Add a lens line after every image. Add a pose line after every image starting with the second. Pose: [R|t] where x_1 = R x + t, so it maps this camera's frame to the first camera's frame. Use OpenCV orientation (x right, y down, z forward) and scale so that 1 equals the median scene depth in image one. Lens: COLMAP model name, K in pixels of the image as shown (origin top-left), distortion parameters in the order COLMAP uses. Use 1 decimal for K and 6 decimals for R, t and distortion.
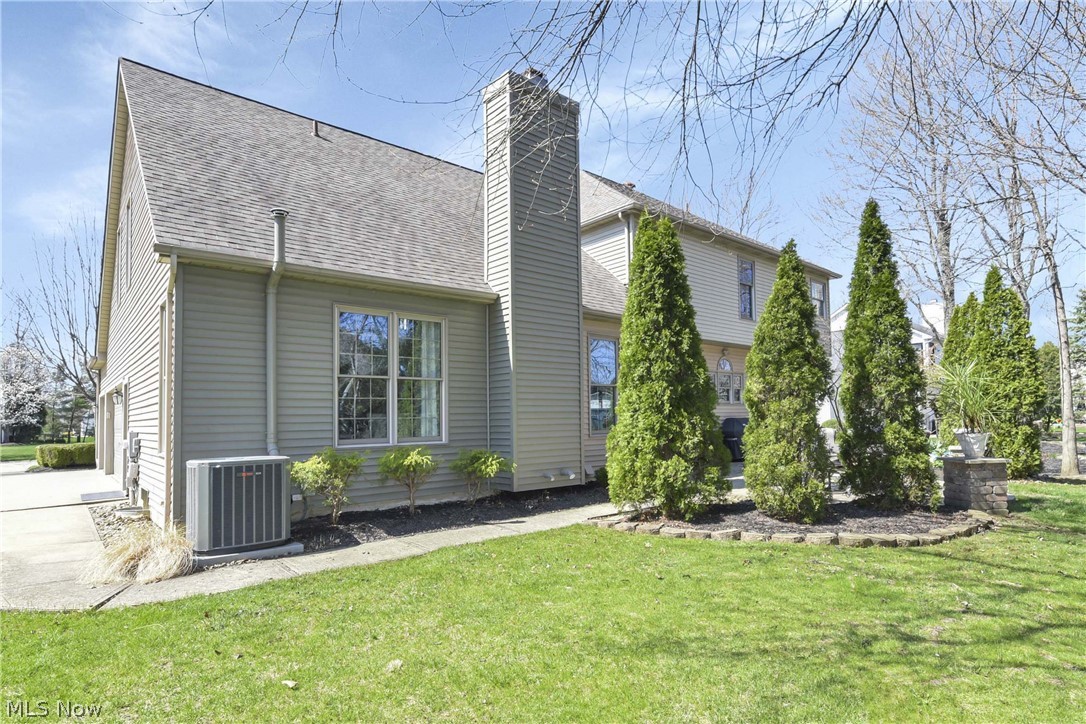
lens RADIAL K [[575.0, 0, 582.5], [0, 575.0, 394.1], [0, 0, 1]] dist [-0.001006, 0.000151]
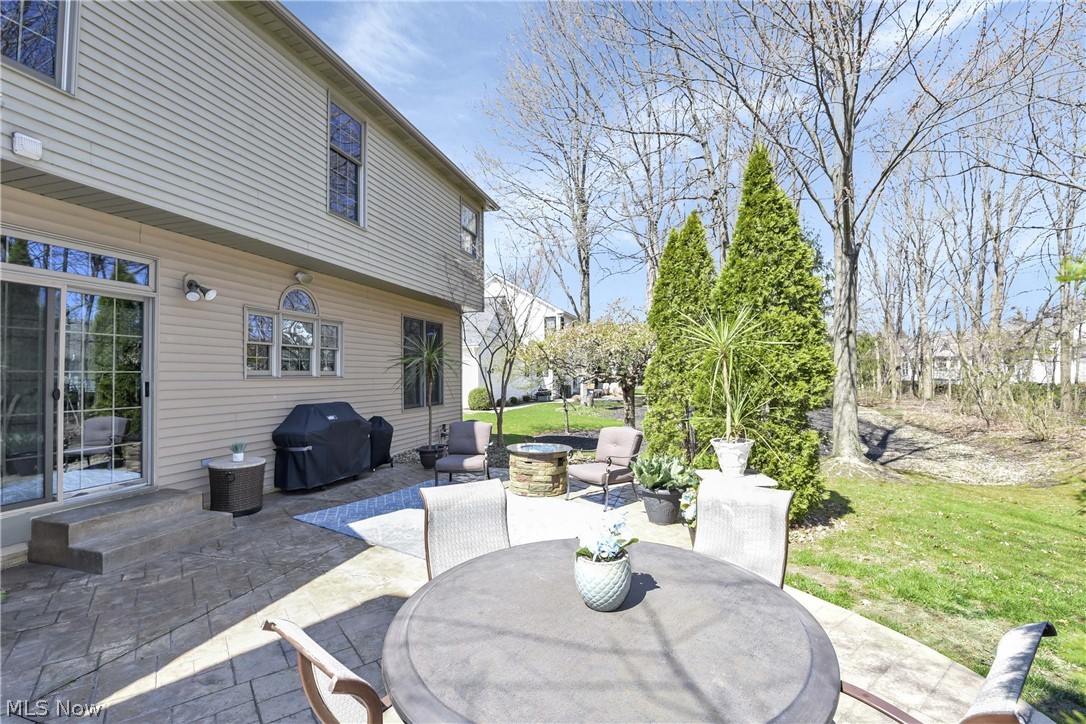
lens RADIAL K [[489.2, 0, 544.9], [0, 489.2, 363.3], [0, 0, 1]] dist [-0.004282, -0.000813]
pose [[0.854753, 0.024350, 0.518464, 0.208500], [-0.030841, 0.999517, 0.003901, -0.003180], [-0.518118, -0.019324, 0.855091, 0.501261]]
